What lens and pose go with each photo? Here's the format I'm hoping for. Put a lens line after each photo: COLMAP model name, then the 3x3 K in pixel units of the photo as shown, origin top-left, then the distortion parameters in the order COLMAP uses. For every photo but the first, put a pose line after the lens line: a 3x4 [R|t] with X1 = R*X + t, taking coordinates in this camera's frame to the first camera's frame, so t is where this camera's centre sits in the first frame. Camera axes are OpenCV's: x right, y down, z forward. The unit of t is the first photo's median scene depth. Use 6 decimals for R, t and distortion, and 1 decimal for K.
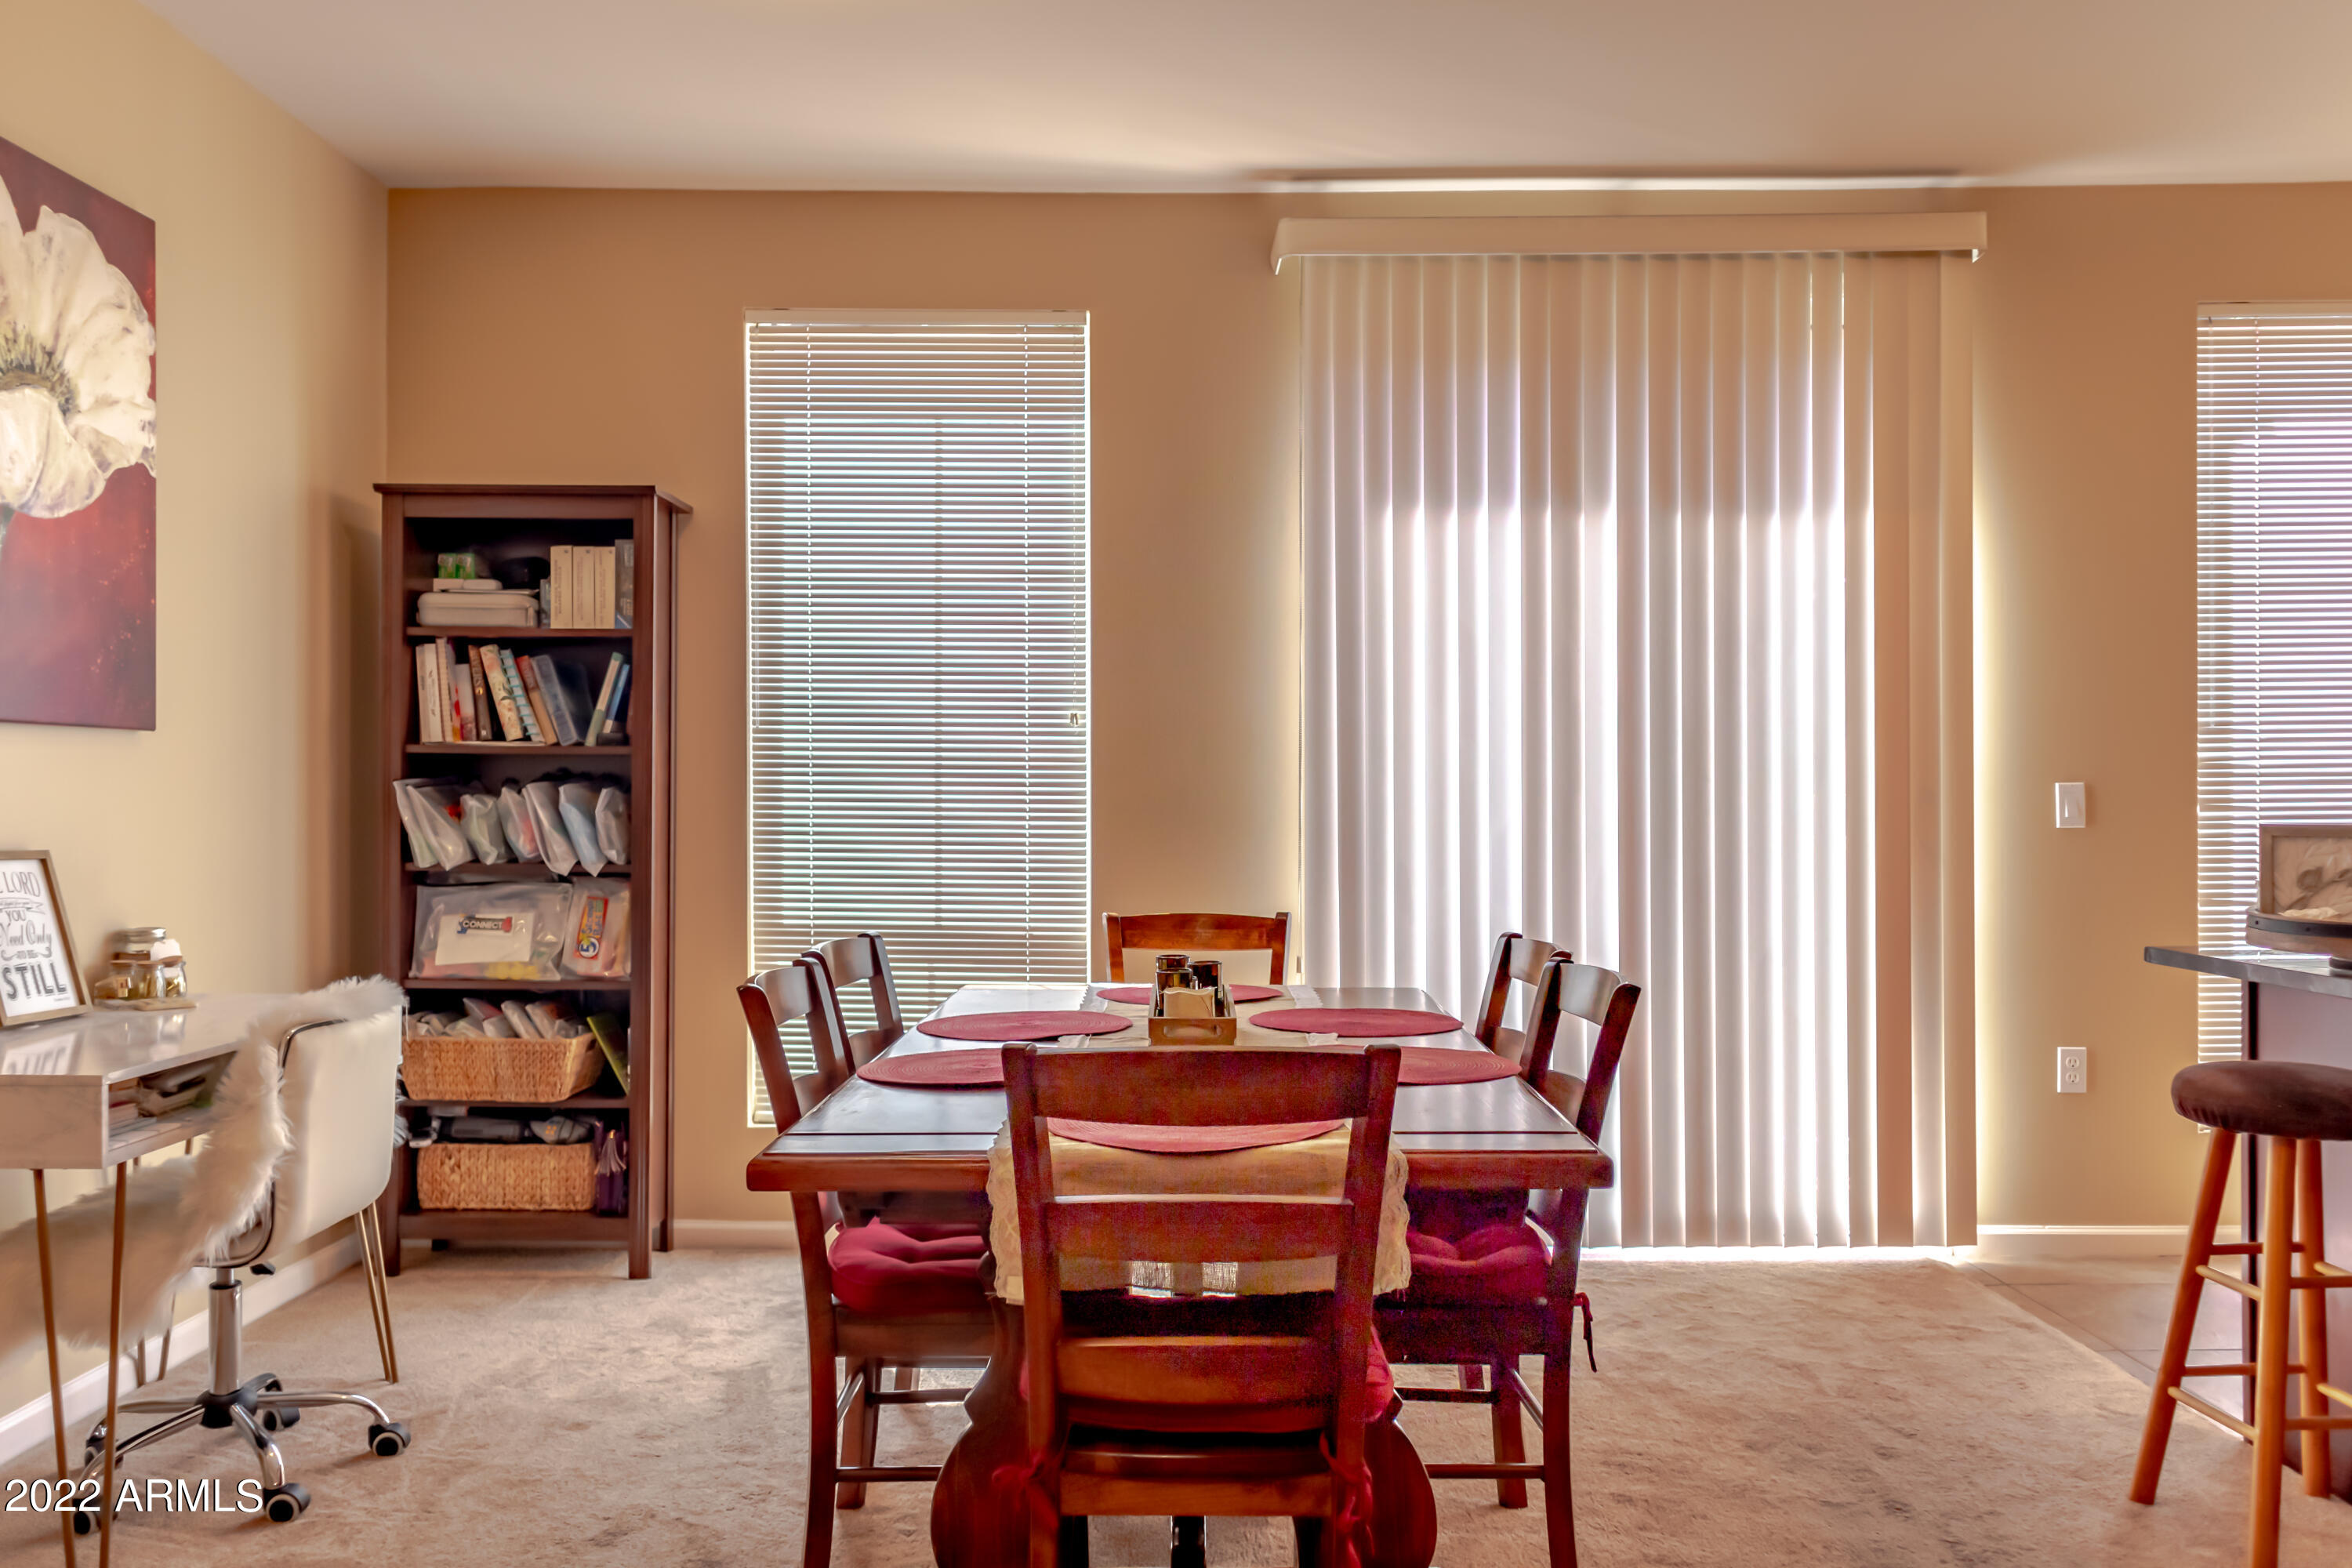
lens RADIAL K [[1847.2, 0, 1173.0], [0, 1847.2, 793.5], [0, 0, 1]] dist [0.005592, -0.000456]
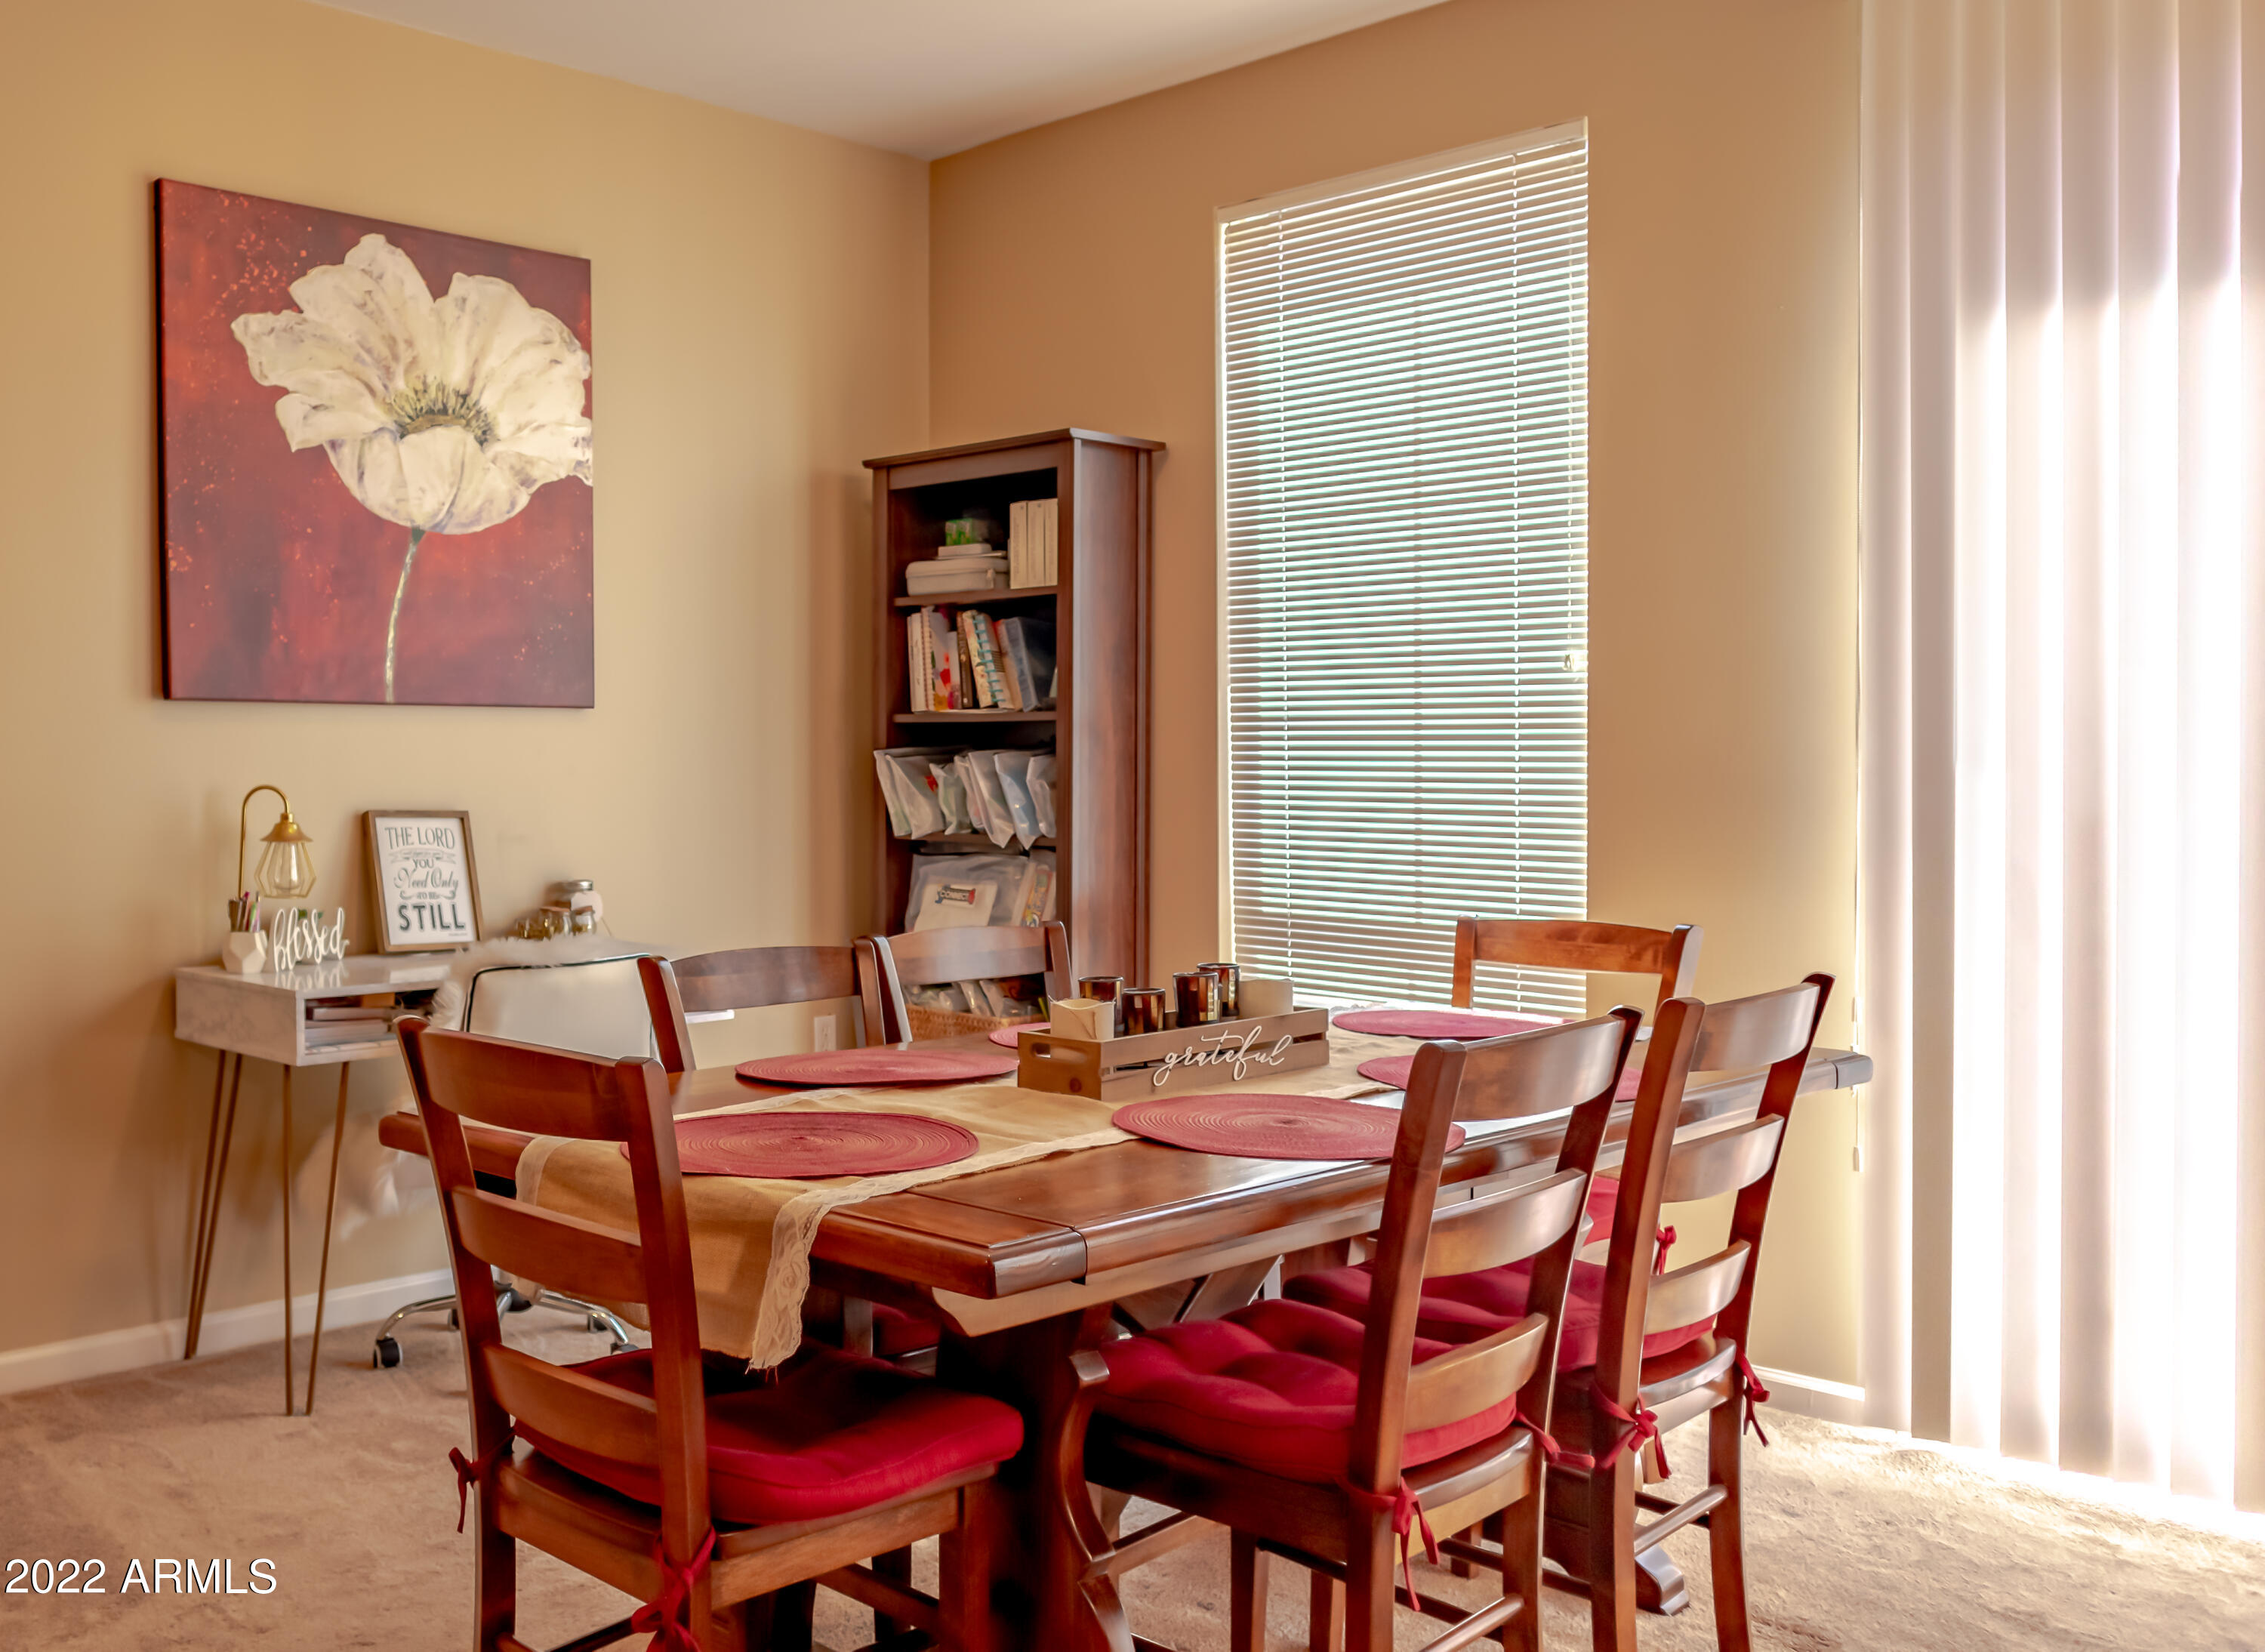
lens RADIAL K [[2088.4, 0, 748.8], [0, 2088.4, 789.1], [0, 0, 1]] dist [0.014995, 0.010492]
pose [[0.648338, 0.005149, -0.761335, 0.435481], [0.003246, 0.999949, 0.009527, 0.003594], [0.761346, -0.008648, 0.648288, 0.209984]]
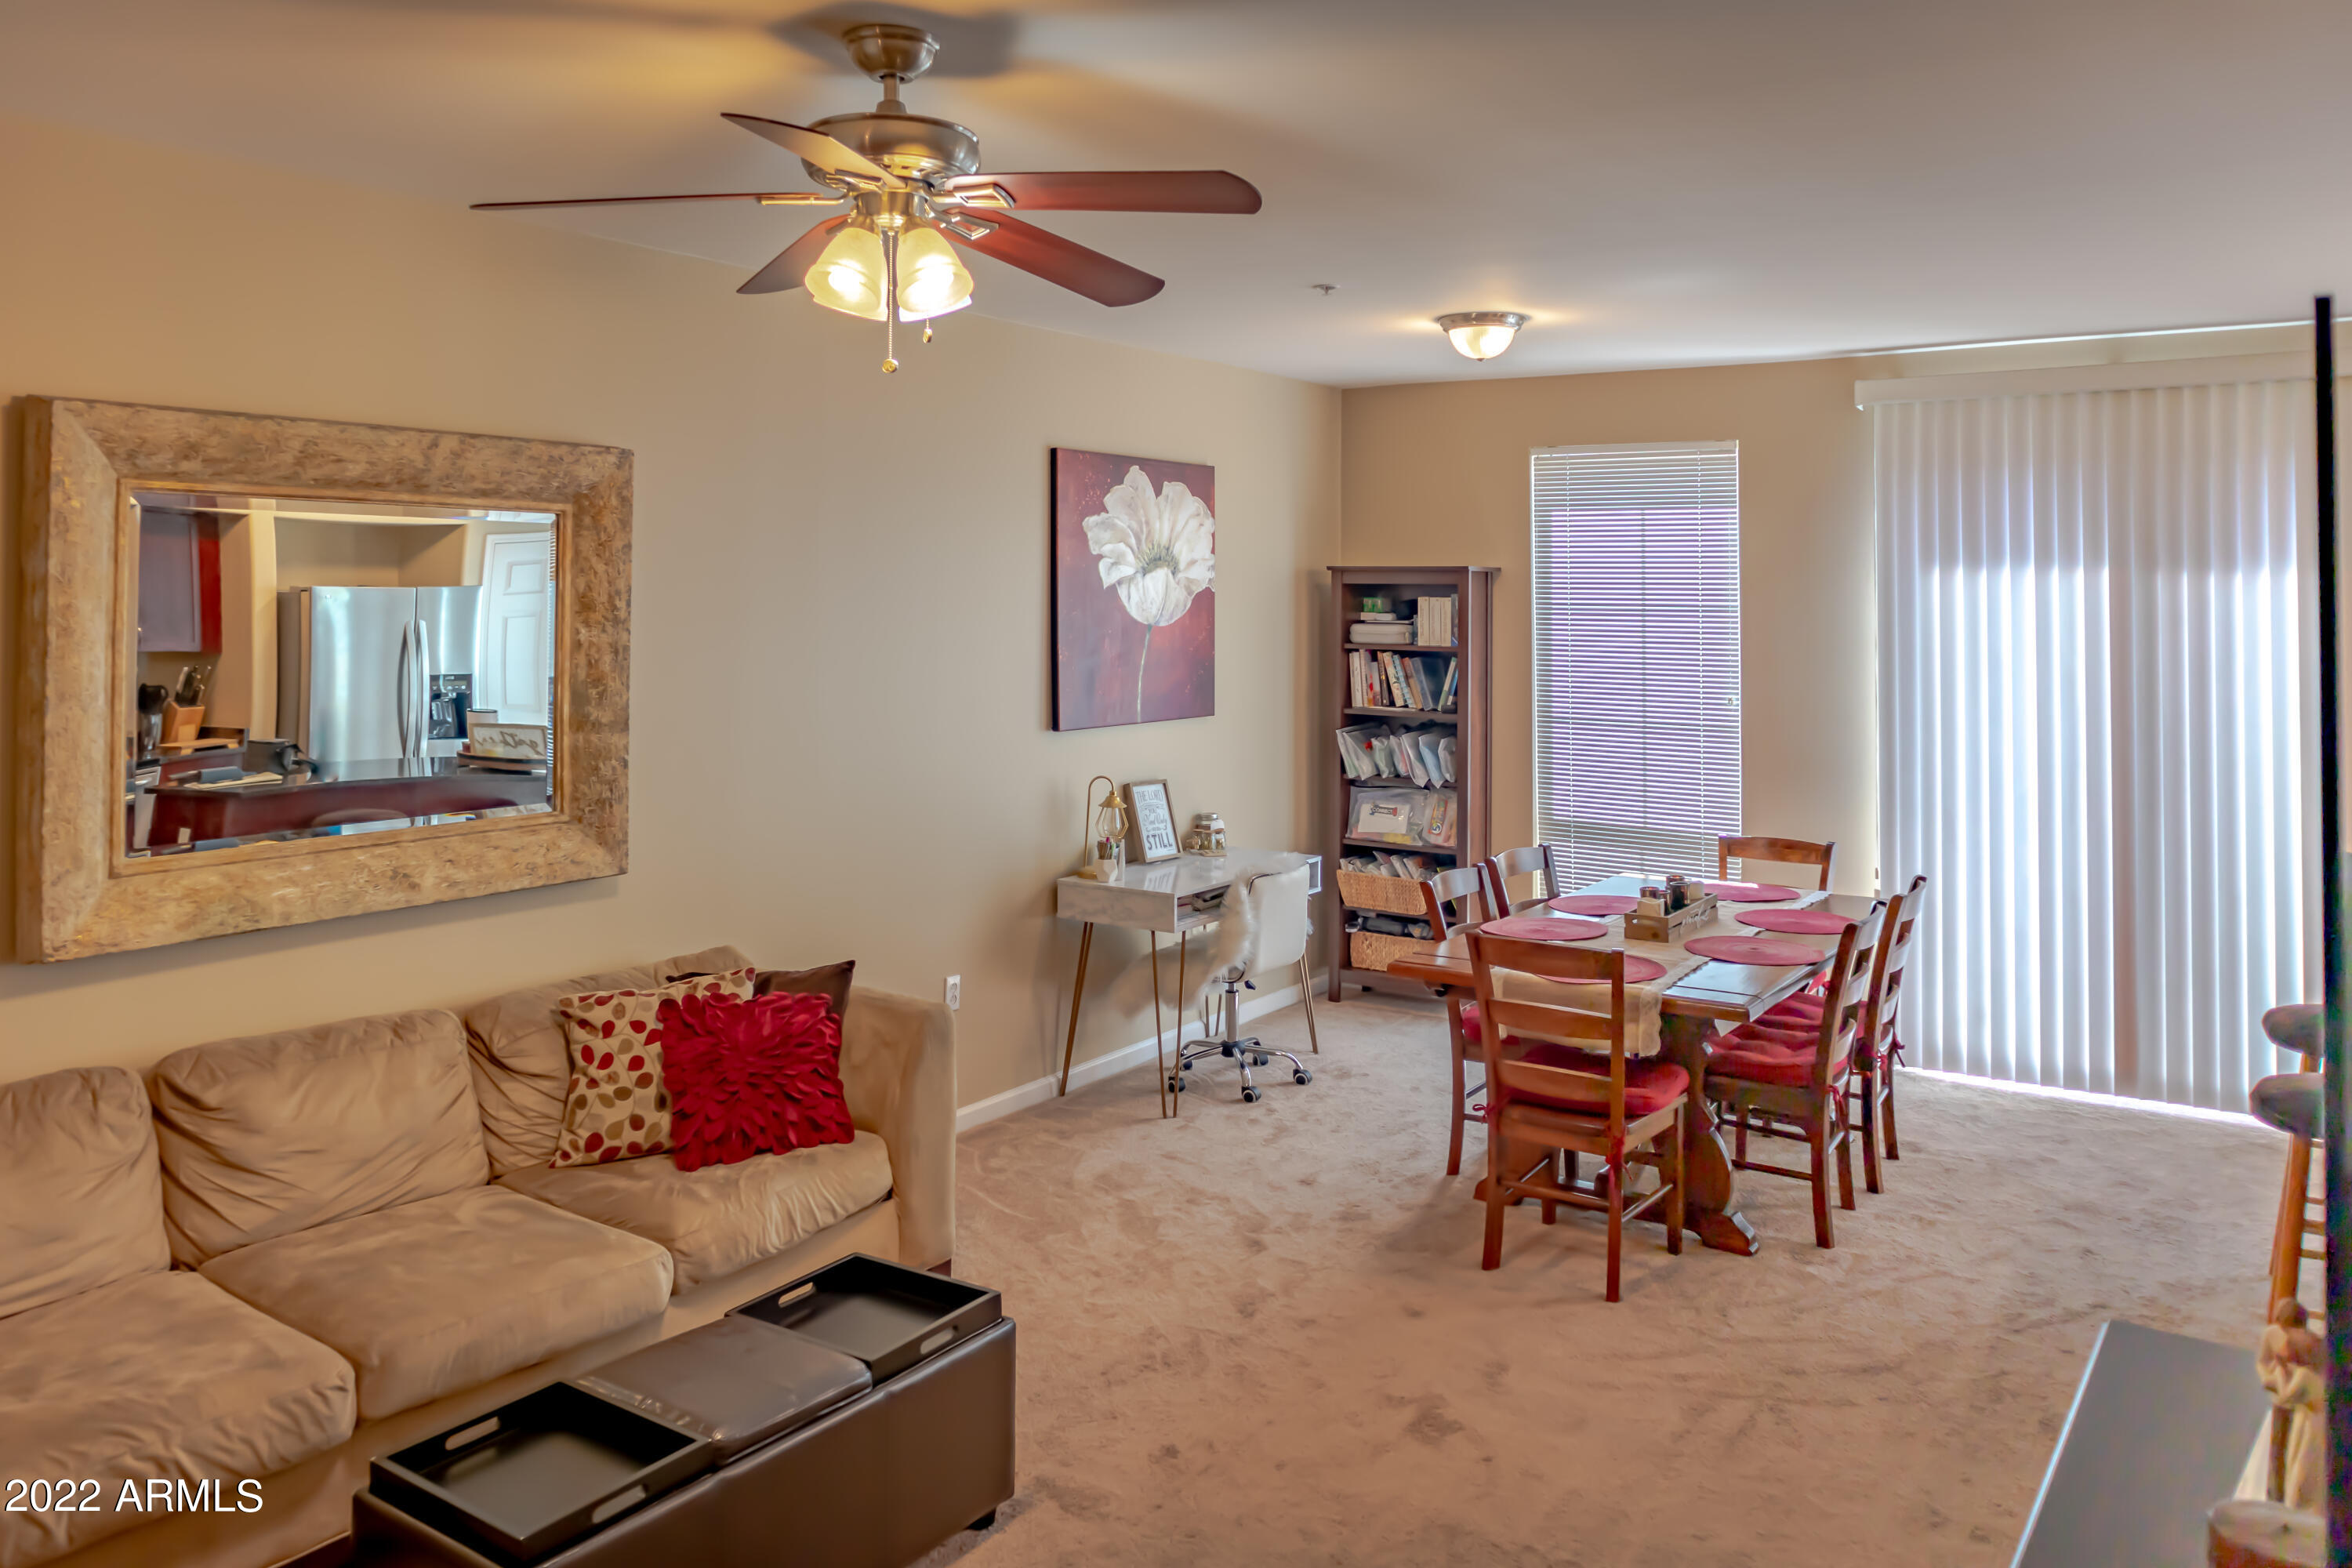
lens RADIAL K [[1715.1, 0, 1179.8], [0, 1715.1, 569.4], [0, 0, 1]] dist [0.001906, 0.003779]
pose [[0.833082, -0.009831, -0.553062, 0.411134], [-0.000196, 0.999837, -0.018068, -0.142283], [0.553149, 0.015161, 0.832944, -0.528768]]
